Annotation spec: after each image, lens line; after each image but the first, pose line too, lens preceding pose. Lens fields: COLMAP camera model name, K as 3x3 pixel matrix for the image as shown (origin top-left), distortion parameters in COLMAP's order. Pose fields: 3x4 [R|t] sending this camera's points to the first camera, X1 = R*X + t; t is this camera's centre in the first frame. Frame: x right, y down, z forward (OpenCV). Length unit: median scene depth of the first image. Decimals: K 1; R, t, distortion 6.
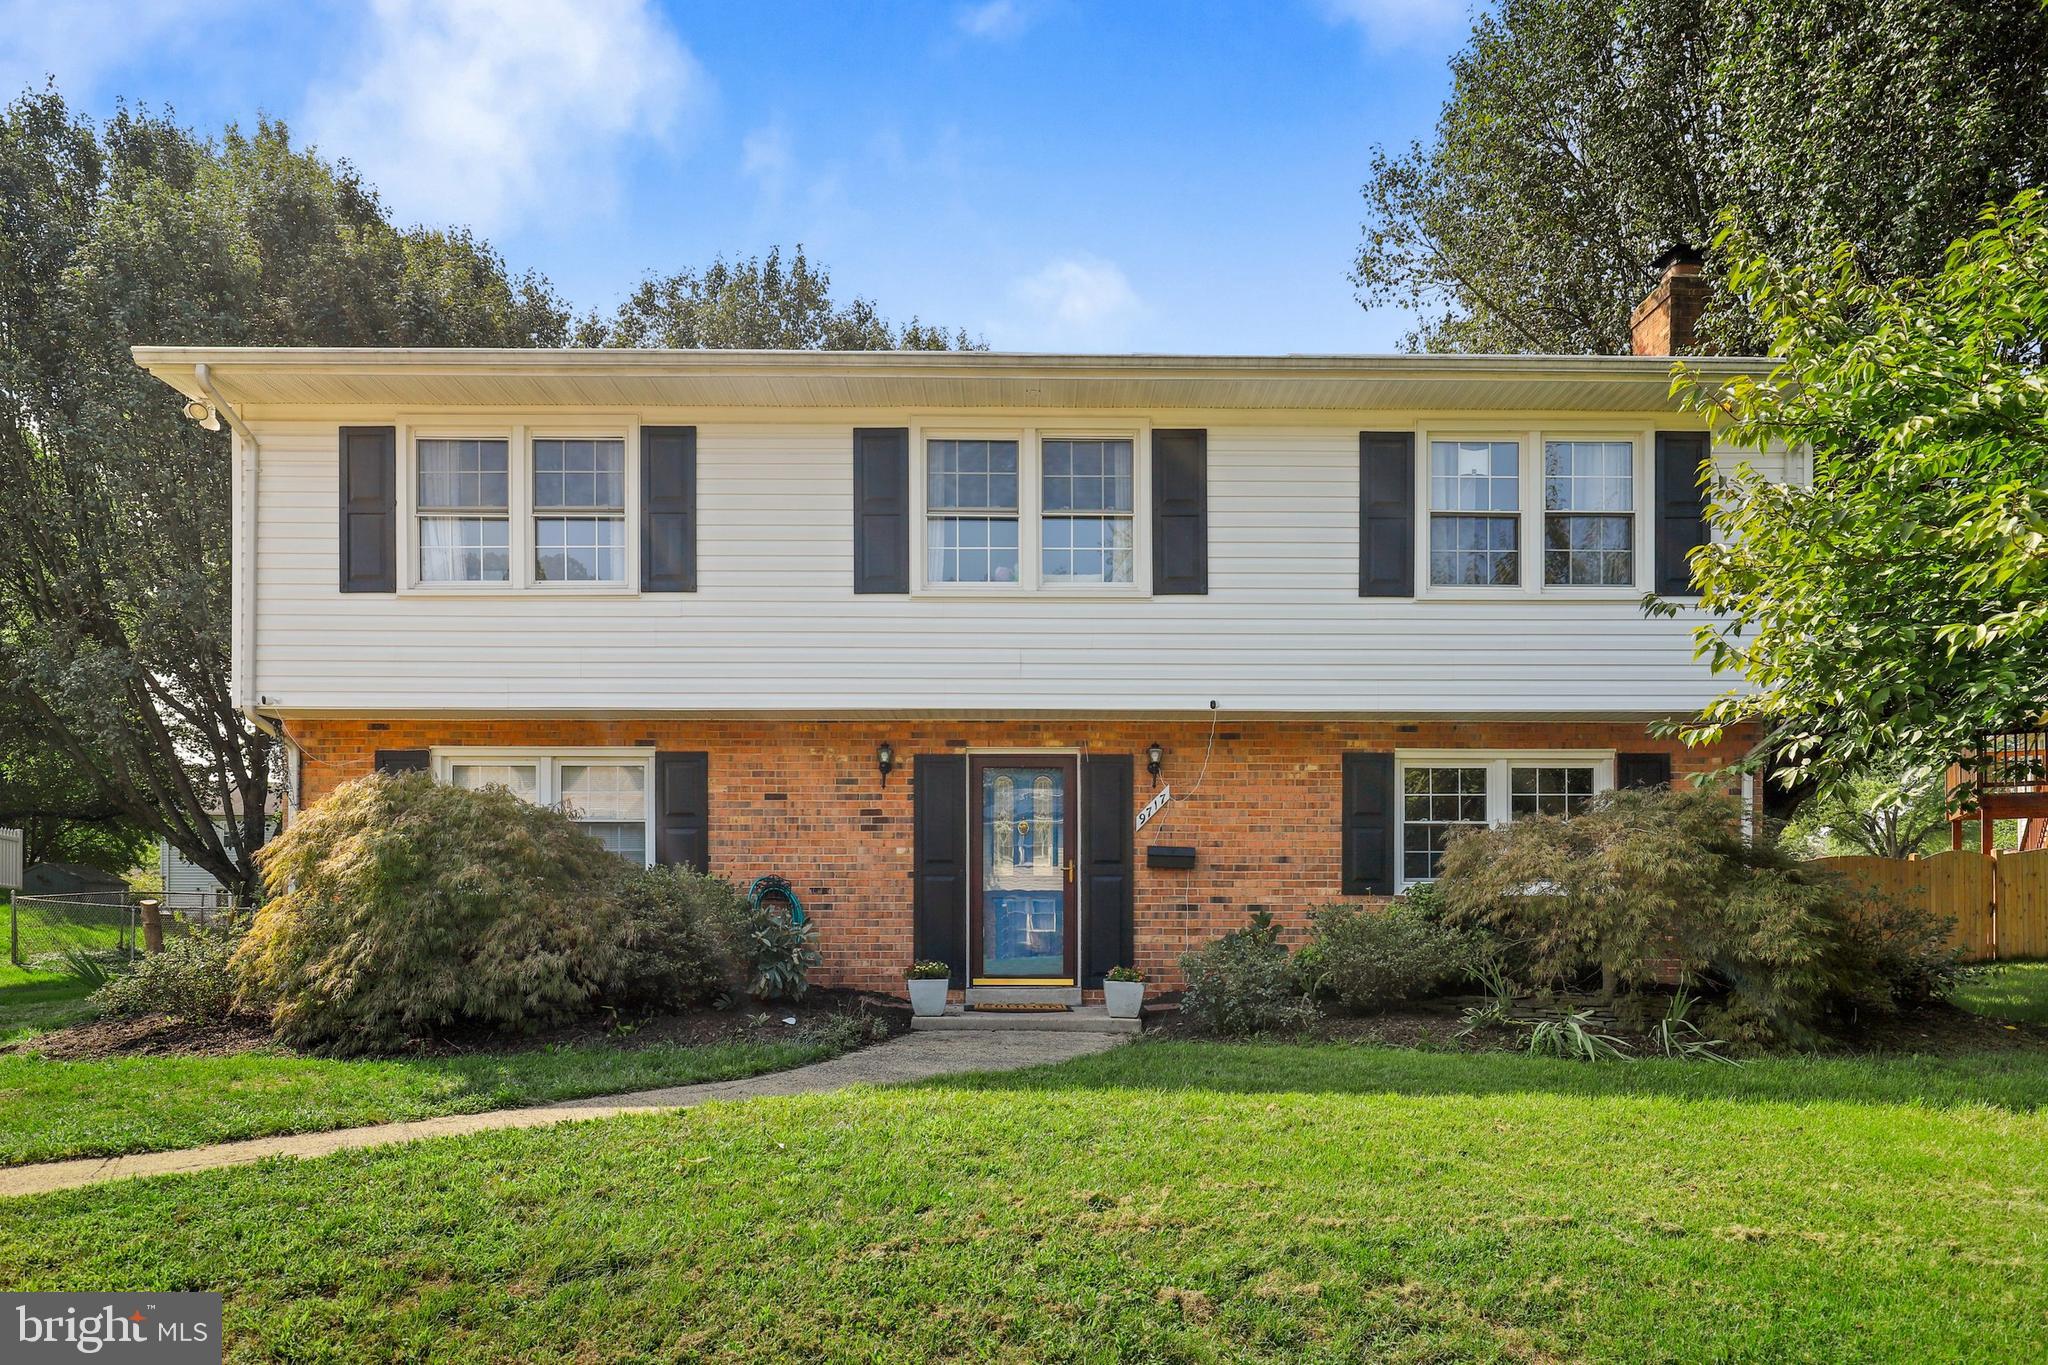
lens RADIAL K [[1229.7, 0, 1005.2], [0, 1229.7, 722.7], [0, 0, 1]] dist [-0.003174, 0.004808]
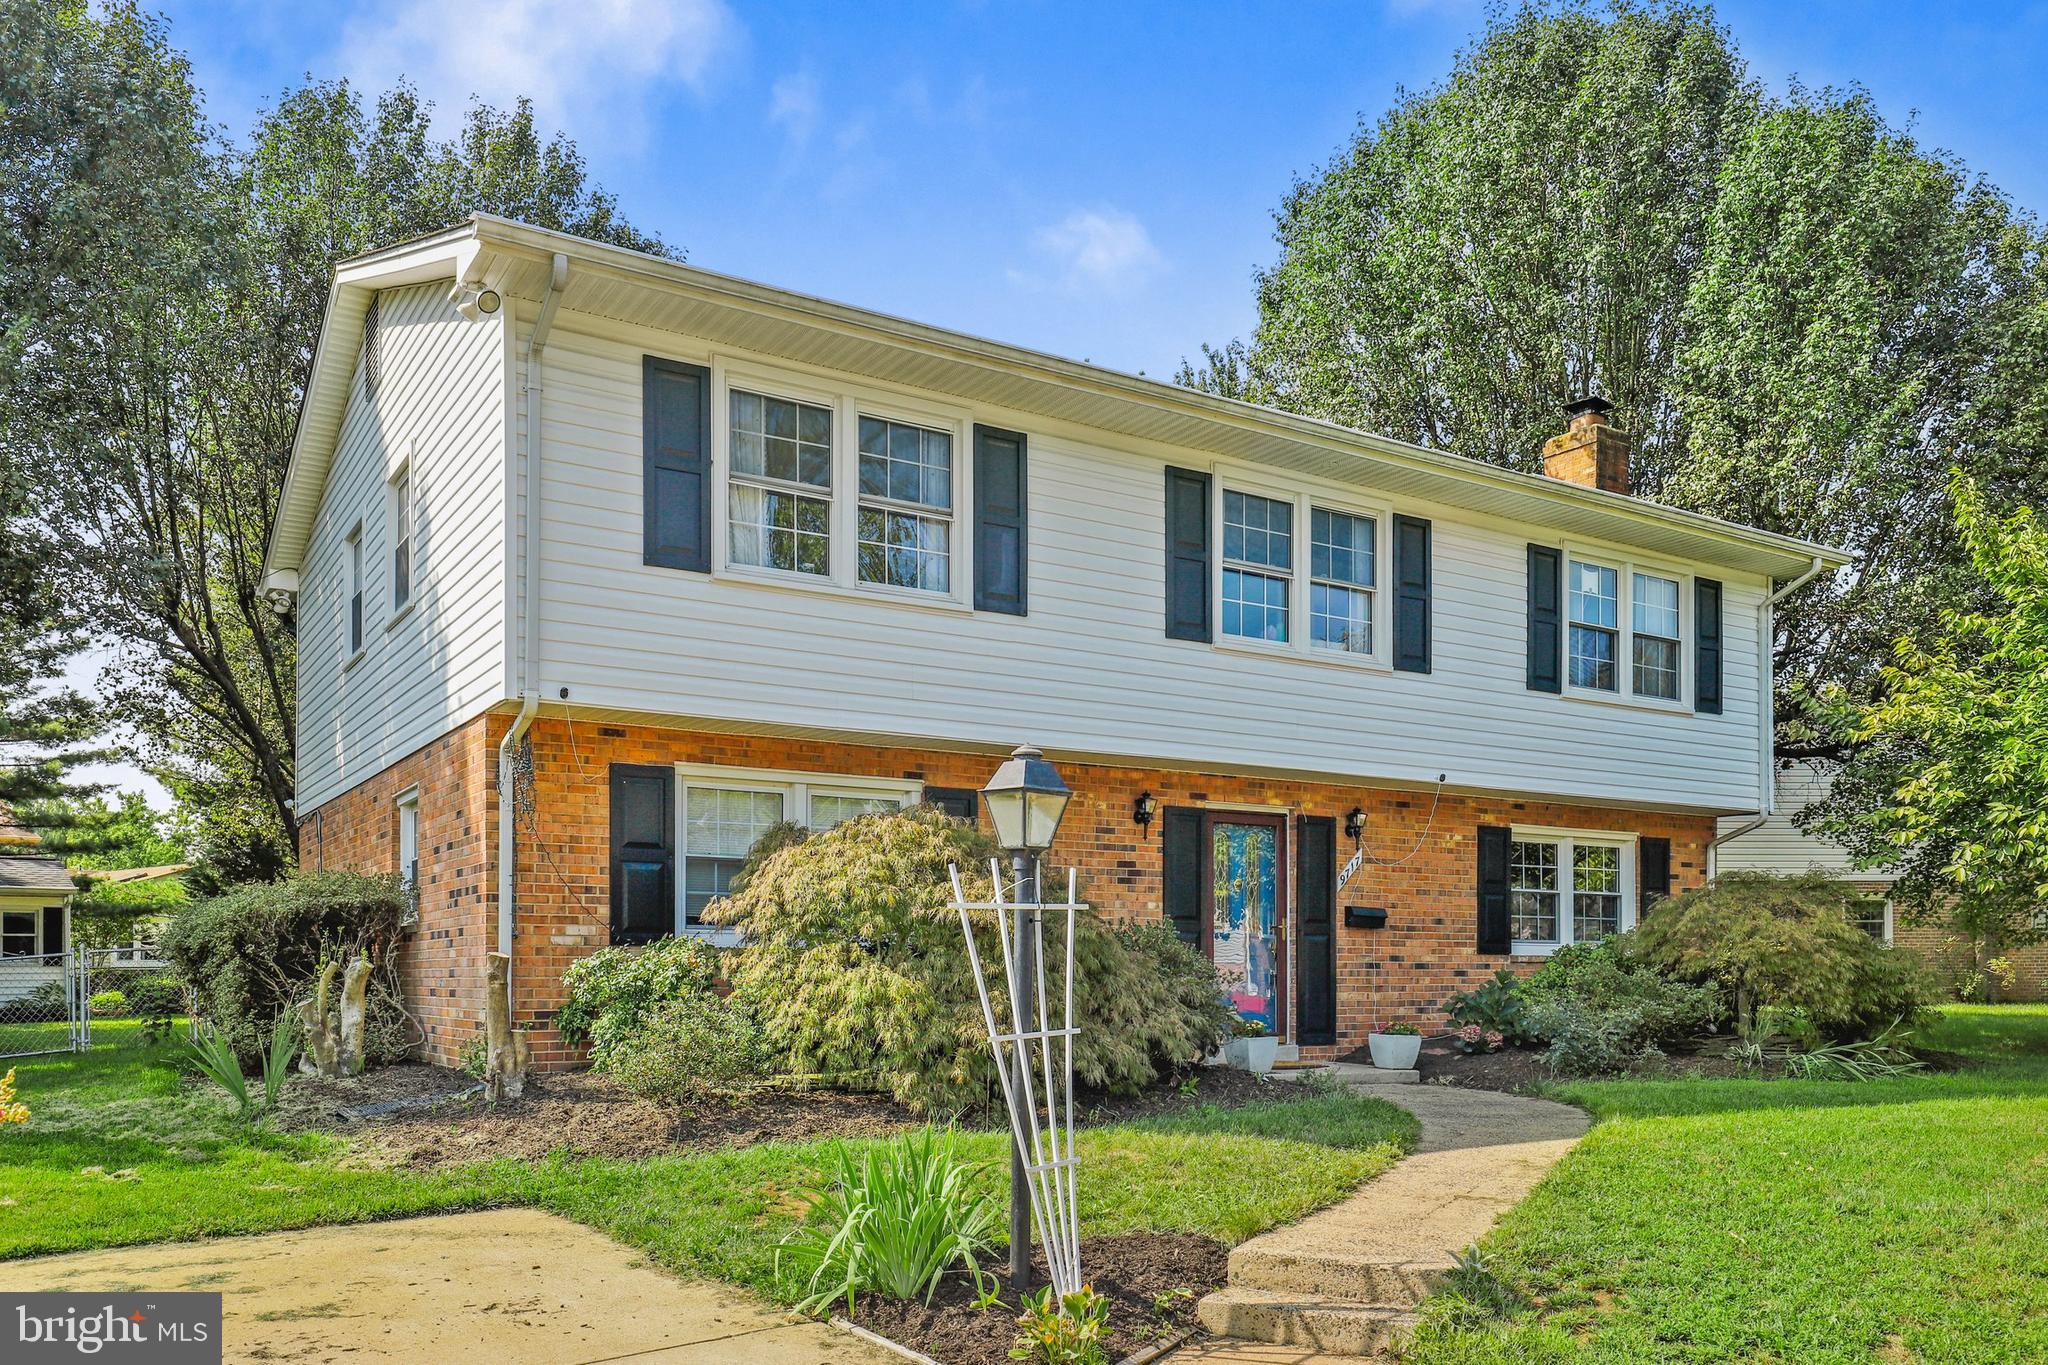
lens RADIAL K [[1595.1, 0, 1025.3], [0, 1595.1, 688.3], [0, 0, 1]] dist [-0.032795, -0.003909]
pose [[0.849064, 0.092942, 0.520050, -0.826593], [-0.082403, 0.995653, -0.043404, -0.002346], [-0.521823, -0.006001, 0.853033, -0.005234]]
